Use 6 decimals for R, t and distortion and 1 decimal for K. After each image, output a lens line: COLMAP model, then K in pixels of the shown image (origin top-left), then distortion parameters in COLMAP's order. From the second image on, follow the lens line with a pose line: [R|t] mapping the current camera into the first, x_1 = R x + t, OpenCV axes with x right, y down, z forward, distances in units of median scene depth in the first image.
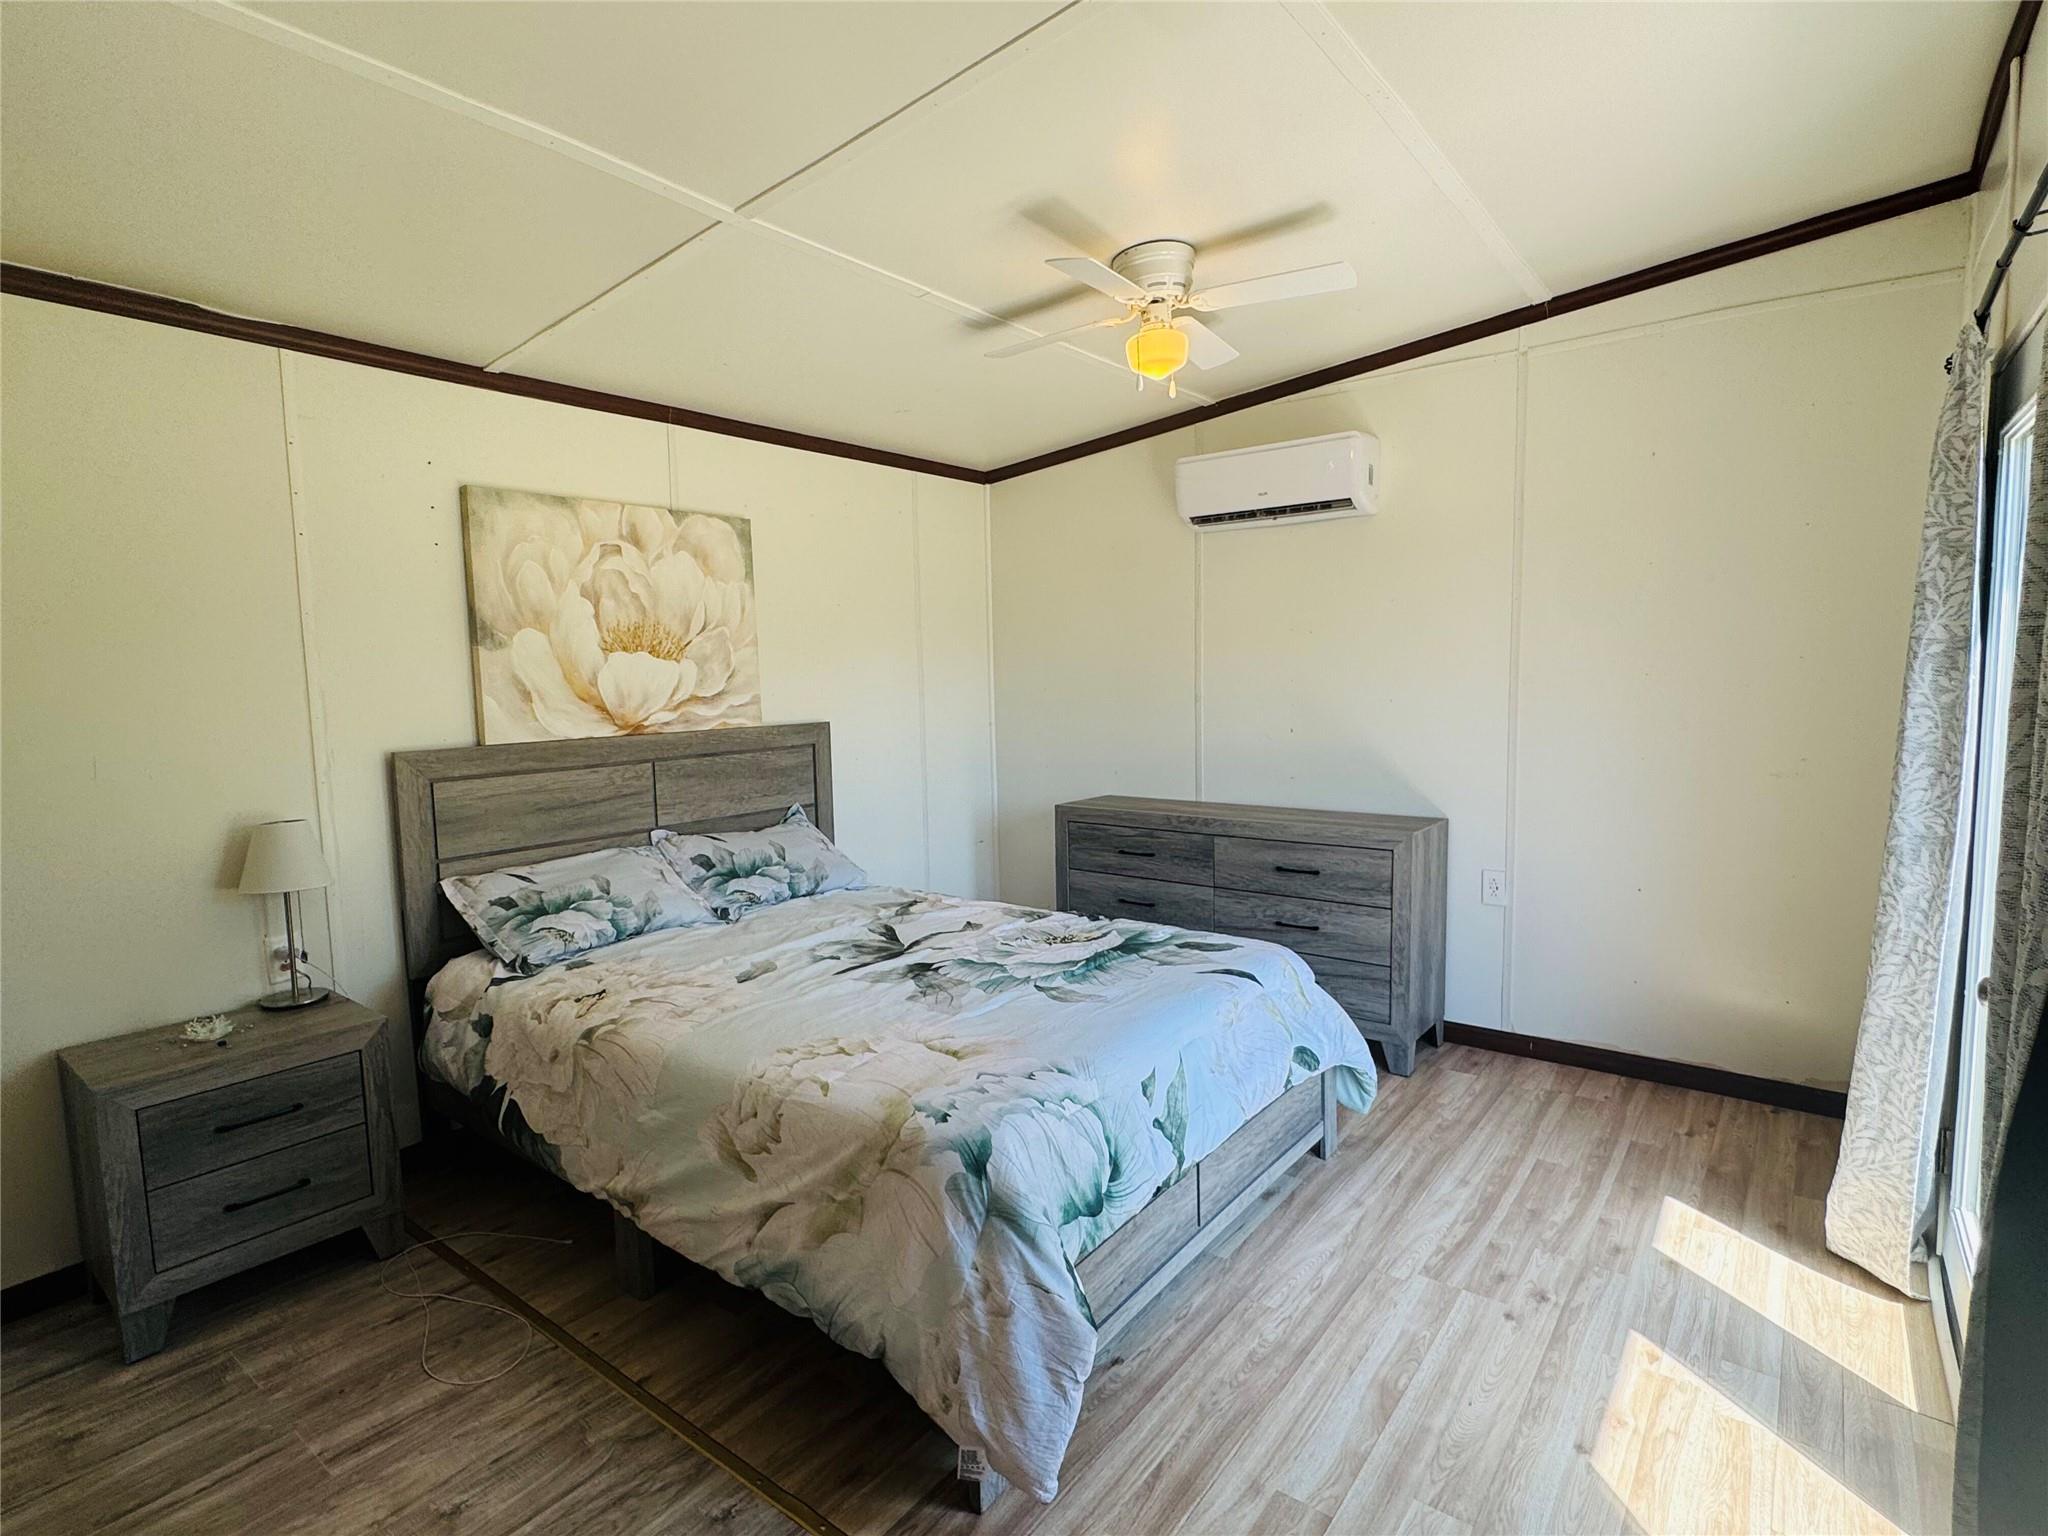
lens RADIAL K [[1033.9, 0, 1023.4], [0, 1033.9, 766.4], [0, 0, 1]] dist [-0.002132, 0.000026]
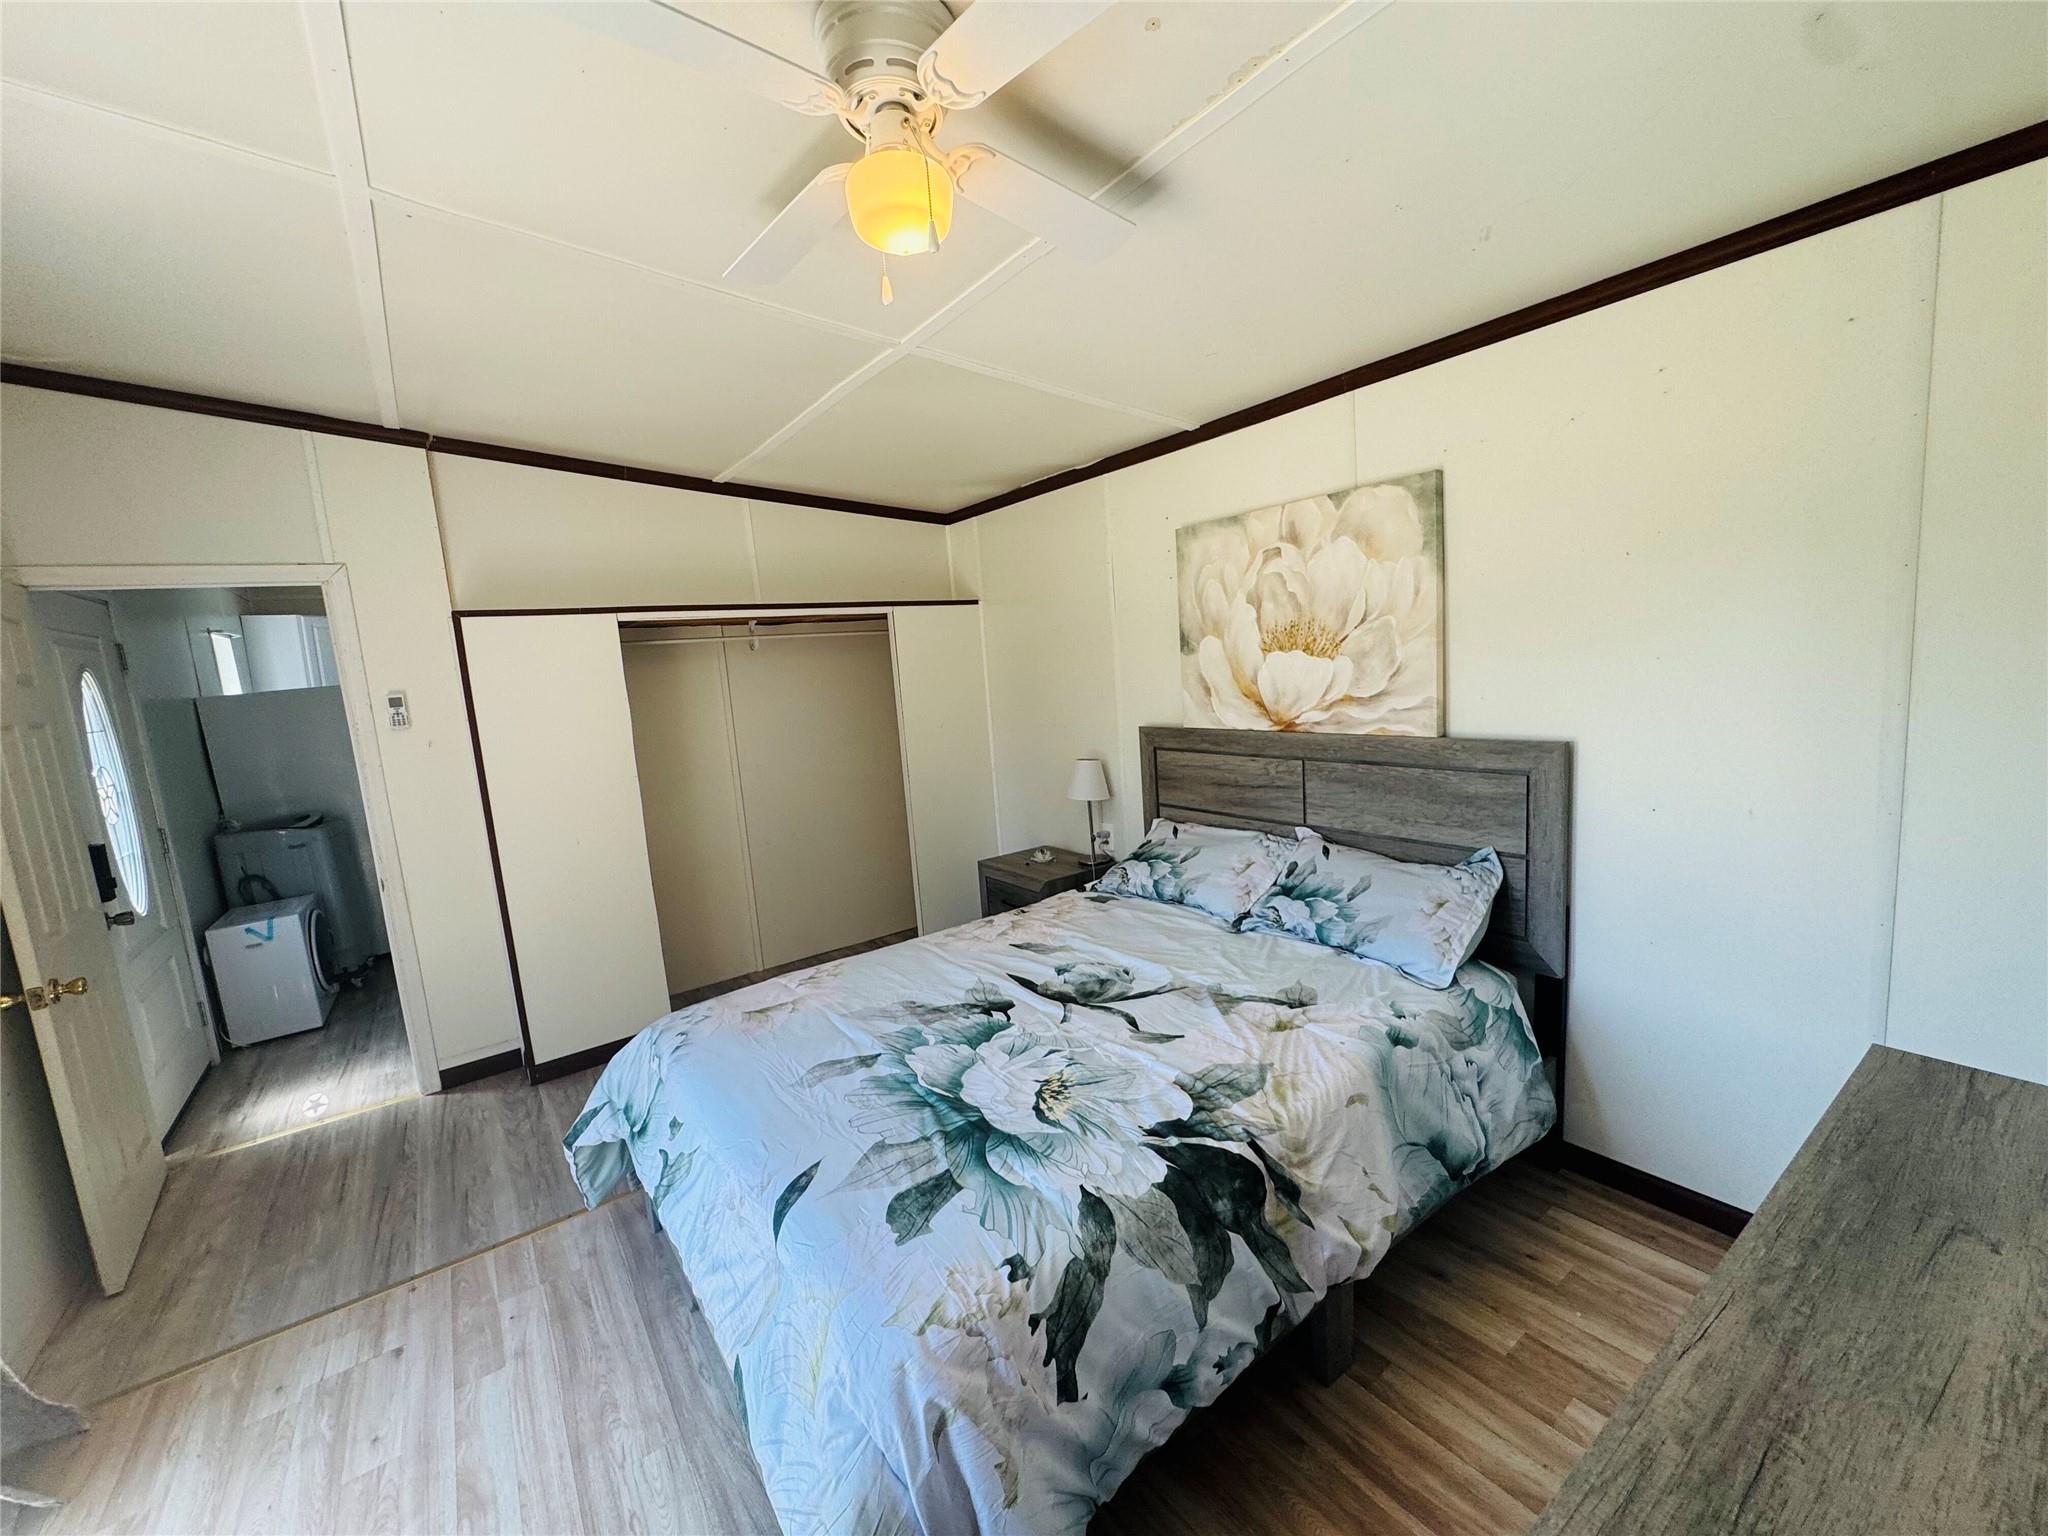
lens RADIAL K [[824.0, 0, 1023.9], [0, 824.0, 765.3], [0, 0, 1]] dist [-0.003286, 0.000221]
pose [[-0.283260, 0.168422, -0.944139, 0.561931], [-0.012322, 0.983739, 0.179183, -0.164983], [0.958964, 0.062389, -0.276578, 1.140092]]
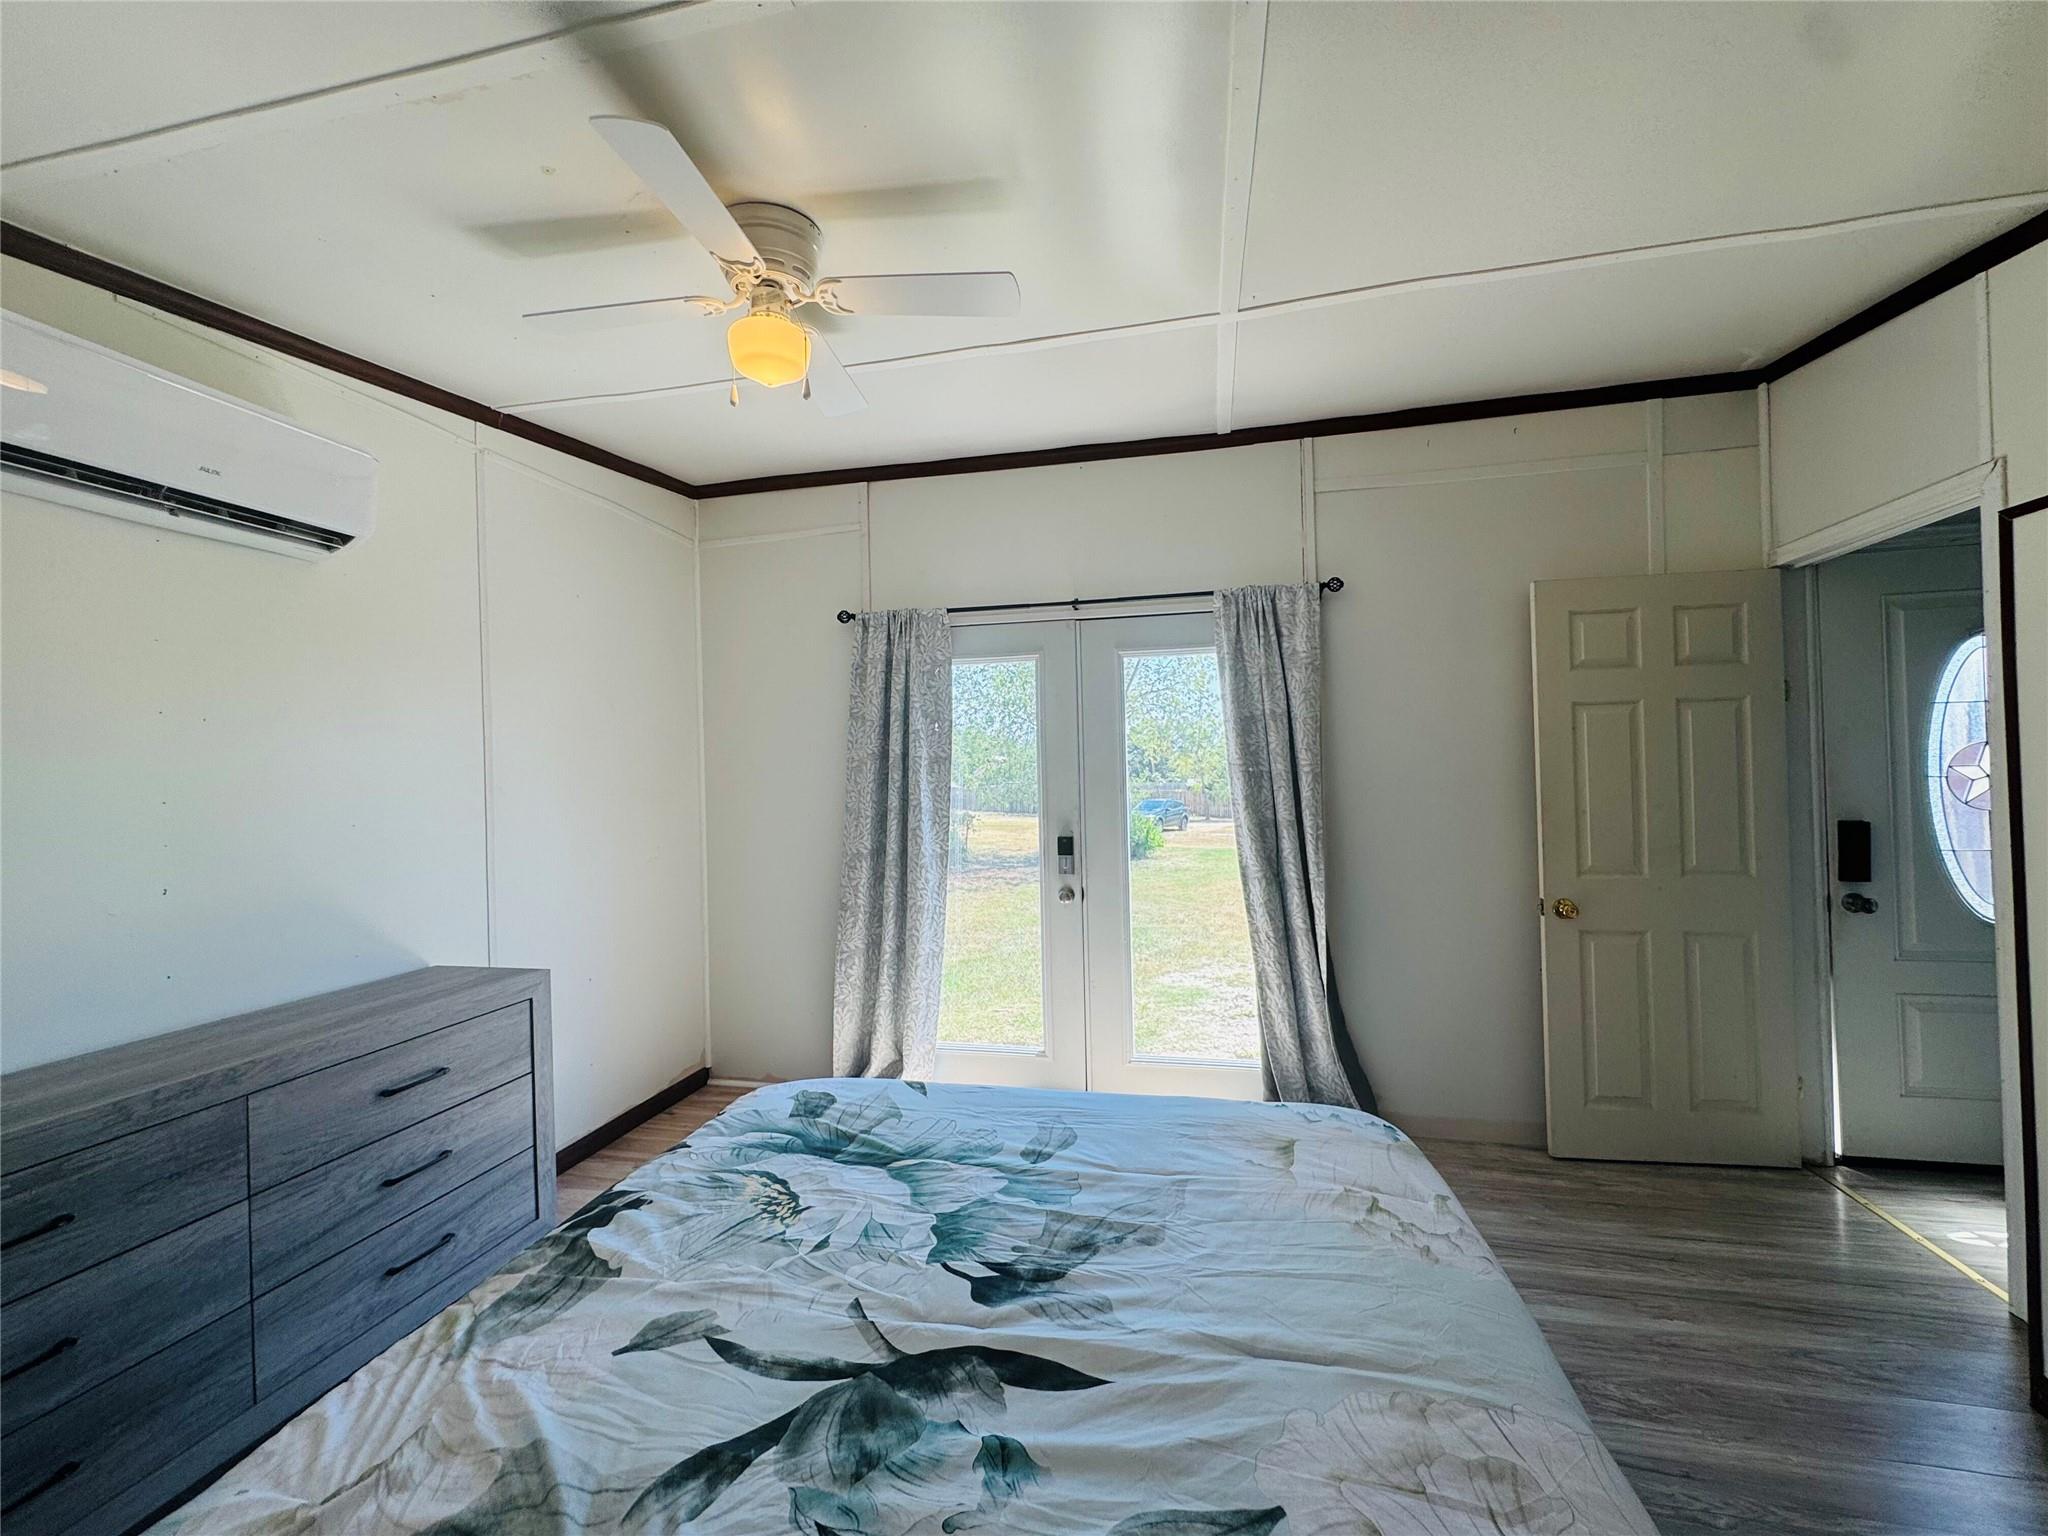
lens RADIAL K [[824.0, 0, 1028.1], [0, 824.0, 770.0], [0, 0, 1]] dist [-0.003286, 0.000221]
pose [[-0.418153, 0.032599, 0.907791, -0.465634], [0.118149, 0.992818, 0.018770, -0.072972], [-0.900660, 0.115103, -0.419002, 1.052659]]
